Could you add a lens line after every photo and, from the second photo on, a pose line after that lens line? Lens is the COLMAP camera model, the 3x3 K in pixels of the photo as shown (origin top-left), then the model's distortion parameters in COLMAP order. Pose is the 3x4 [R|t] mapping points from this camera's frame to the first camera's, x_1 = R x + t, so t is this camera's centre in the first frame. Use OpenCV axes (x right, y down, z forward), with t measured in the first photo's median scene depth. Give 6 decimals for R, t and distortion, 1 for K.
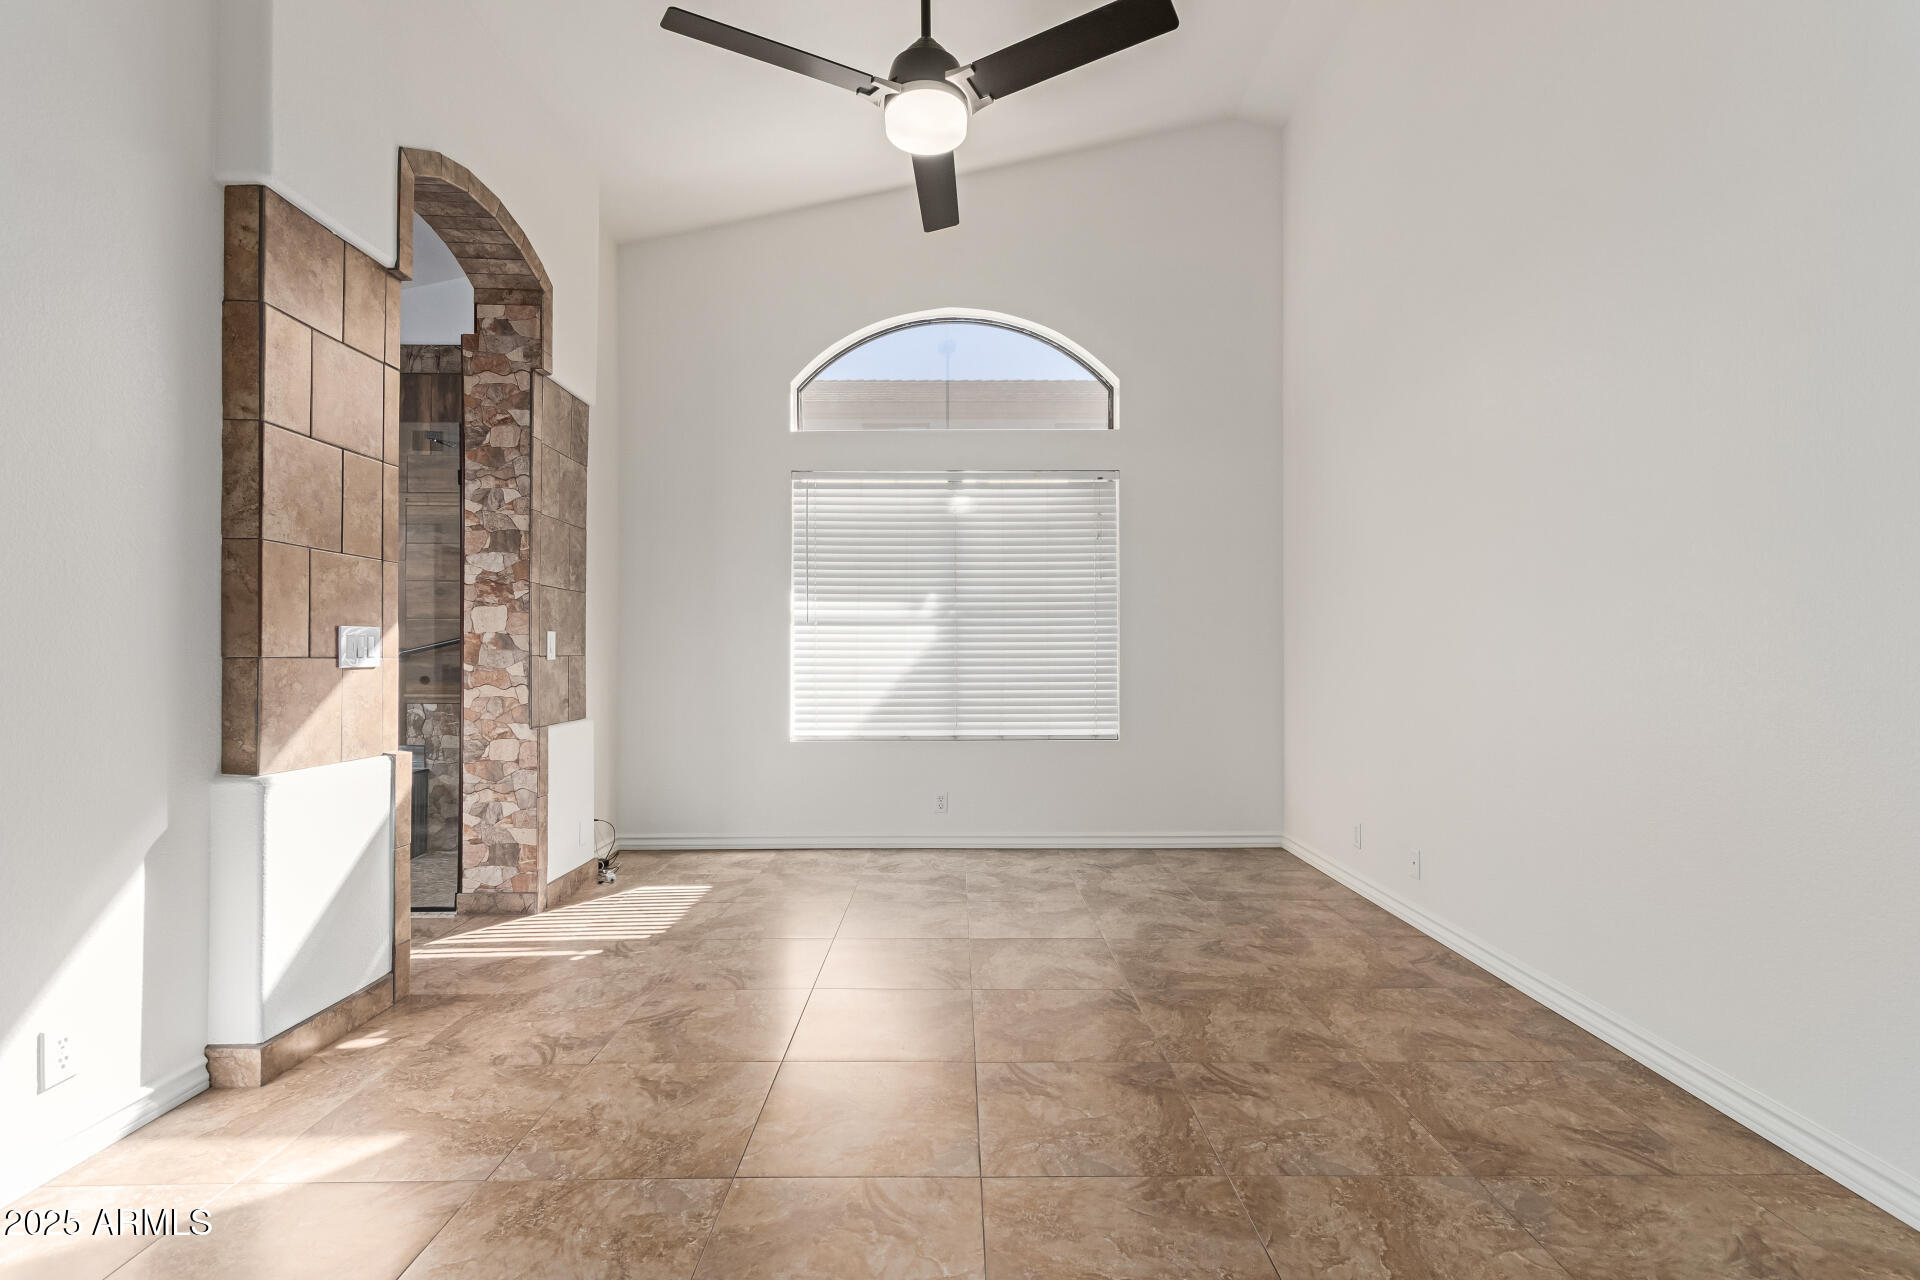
lens RADIAL K [[894.5, 0, 979.7], [0, 894.5, 654.7], [0, 0, 1]] dist [-0.000685, -0.000241]
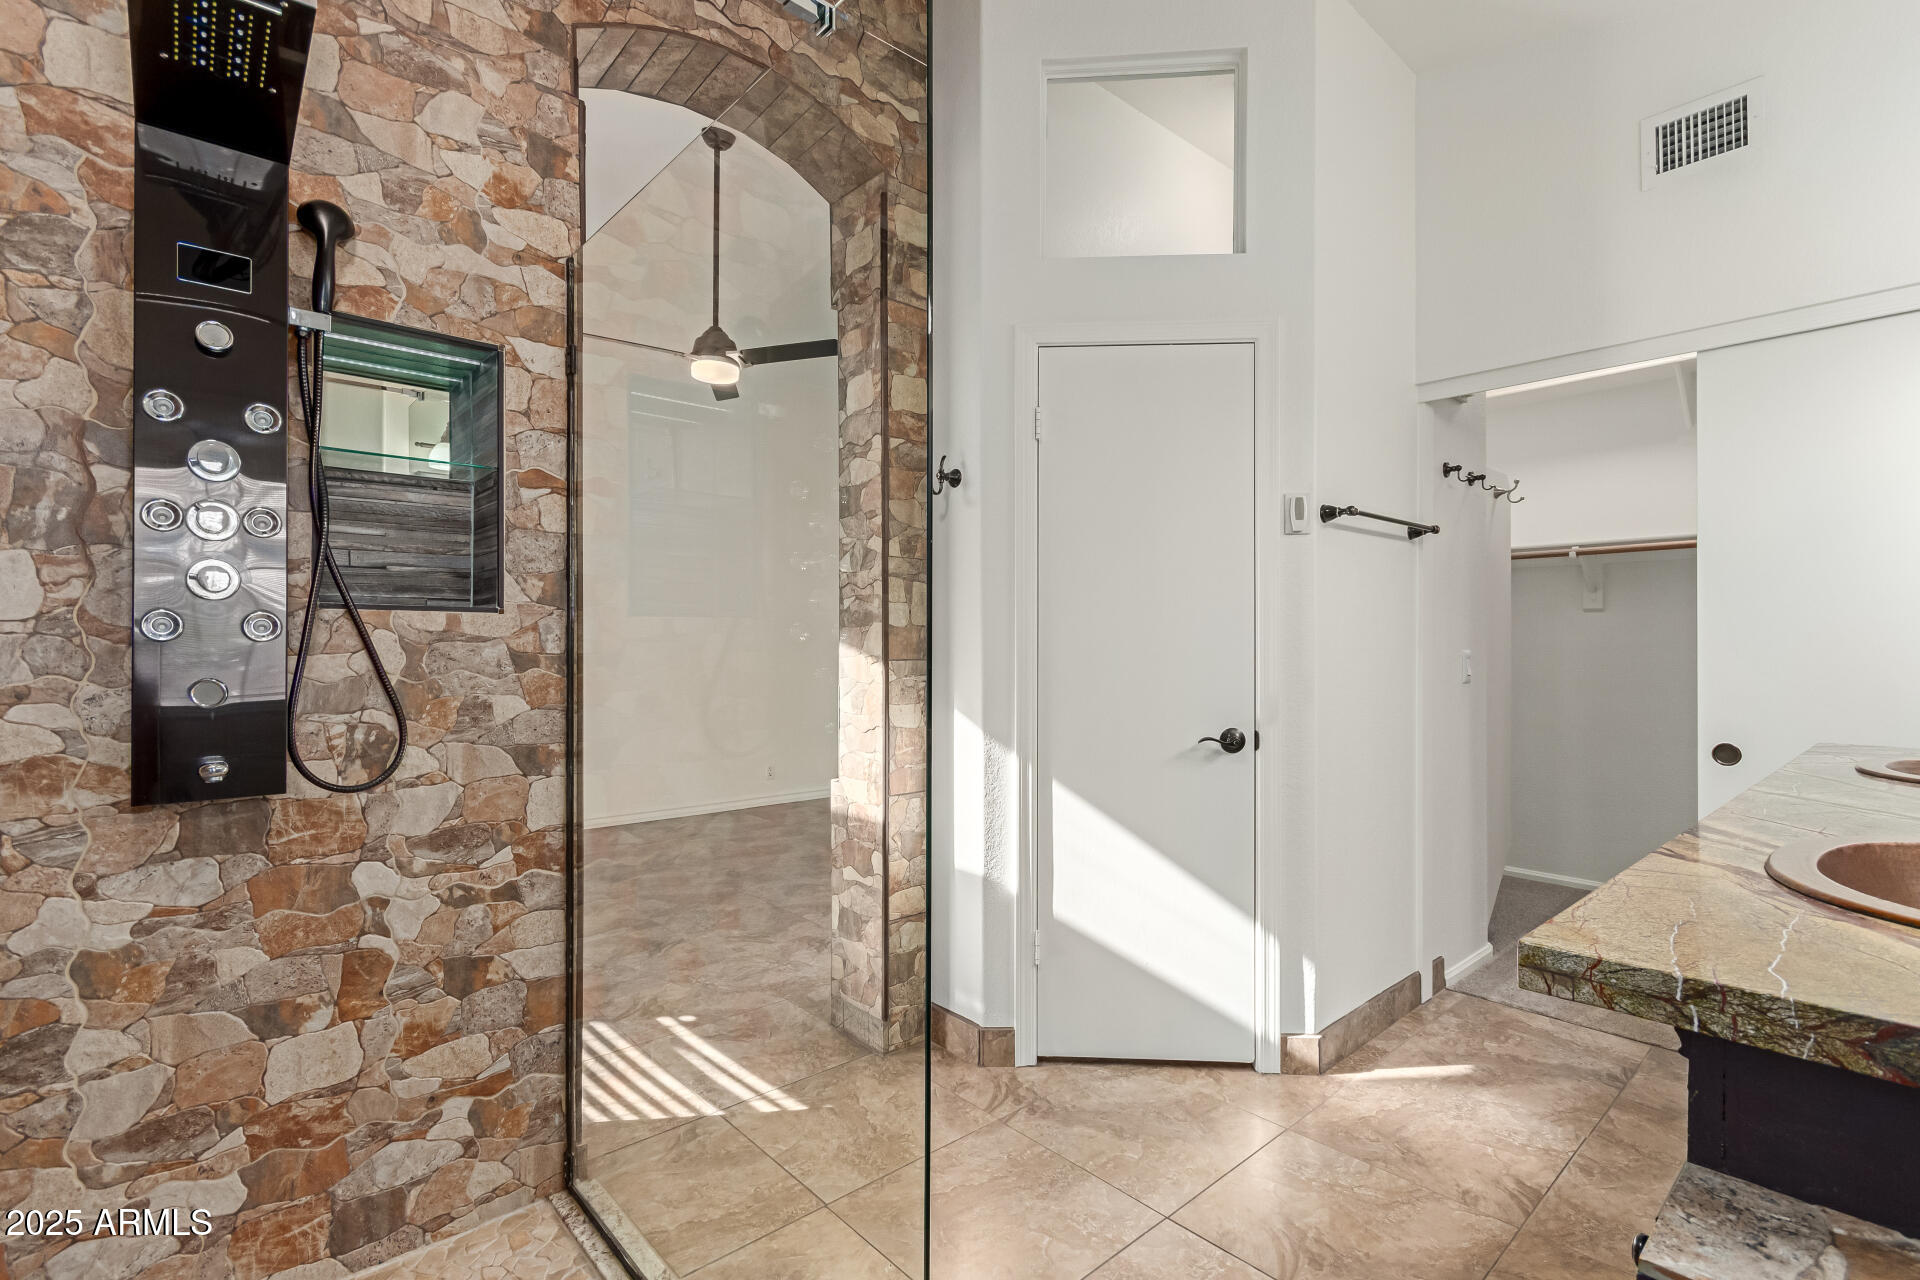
lens RADIAL K [[894.5, 0, 962.5], [0, 894.5, 644.8], [0, 0, 1]] dist [-0.000685, -0.000241]
pose [[-0.651514, 0.002759, 0.758631, -1.136651], [0.004578, 0.999989, 0.000294, -0.030267], [-0.758622, 0.003665, -0.651520, 1.179113]]
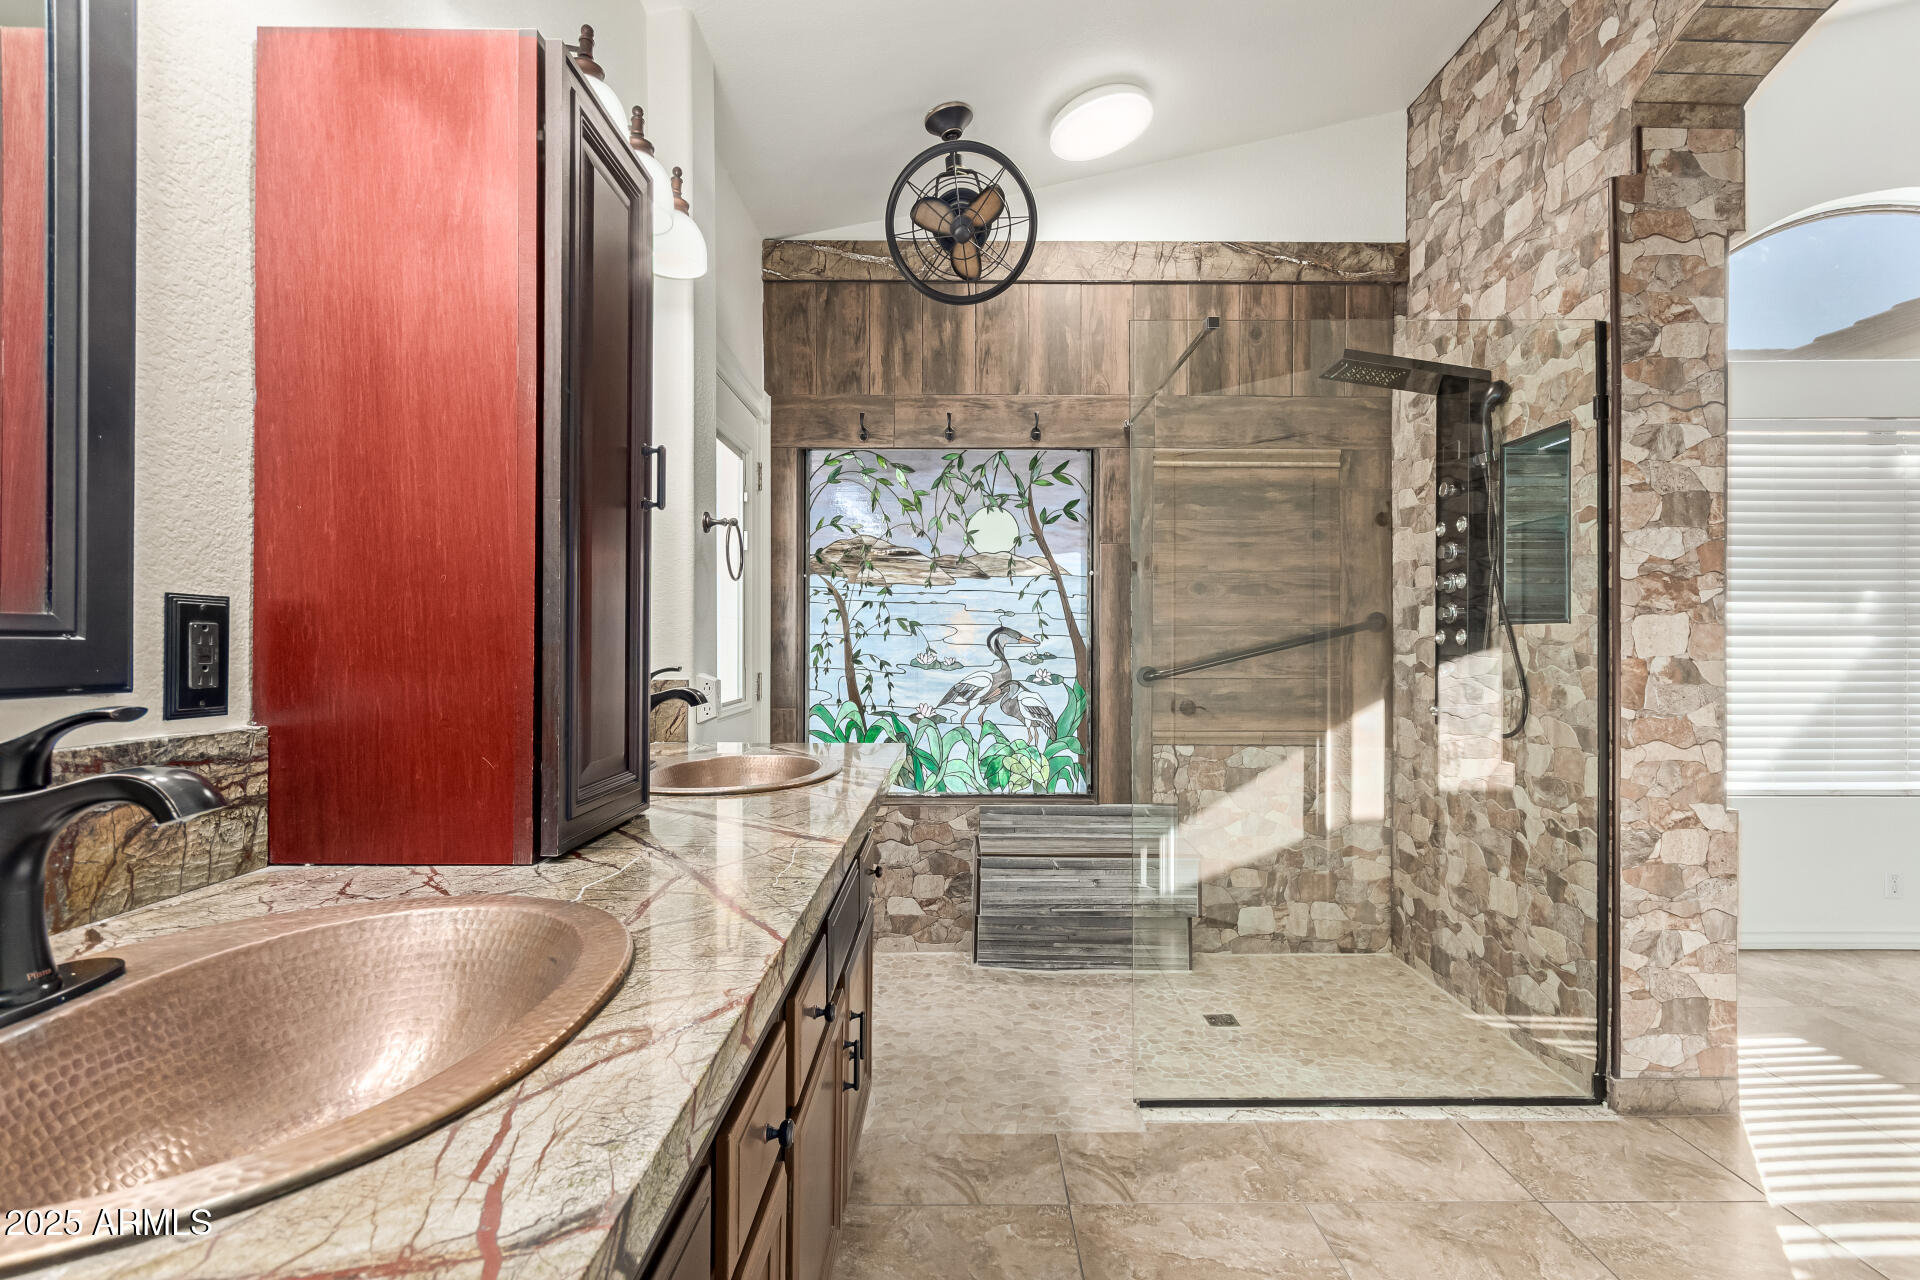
lens RADIAL K [[894.5, 0, 968.1], [0, 894.5, 643.5], [0, 0, 1]] dist [-0.000685, -0.000241]
pose [[0.999840, 0.001644, -0.017791, -1.017571], [-0.001683, 0.999996, -0.002163, -0.031895], [0.017787, 0.002193, 0.999839, 0.372813]]
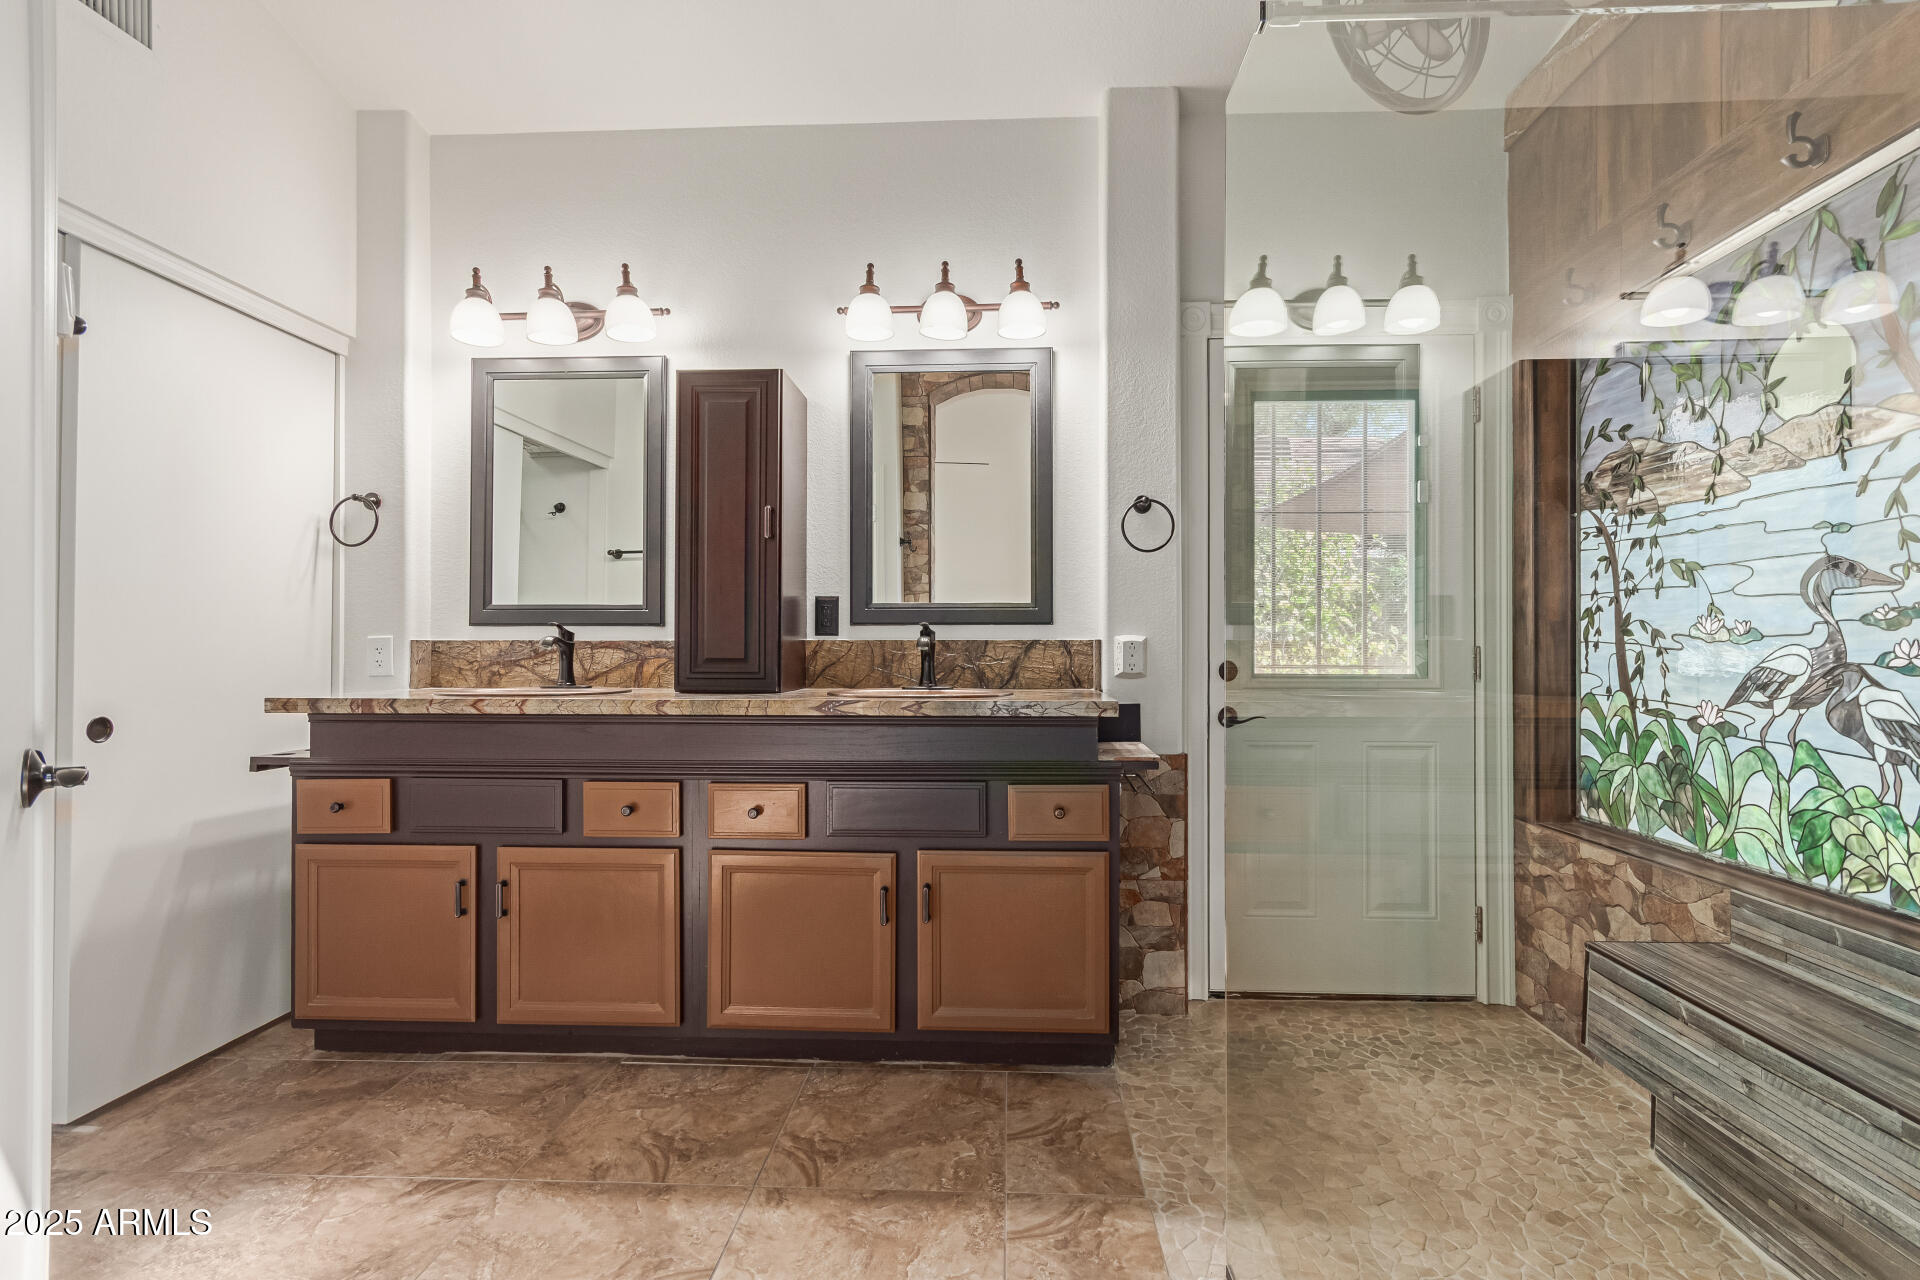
lens RADIAL K [[894.5, 0, 961.6], [0, 894.5, 642.8], [0, 0, 1]] dist [-0.000685, -0.000241]
pose [[-0.085791, -0.007799, -0.996283, -0.476143], [-0.001777, 0.999969, -0.007674, -0.000604], [0.996312, 0.001112, -0.085802, 0.915143]]
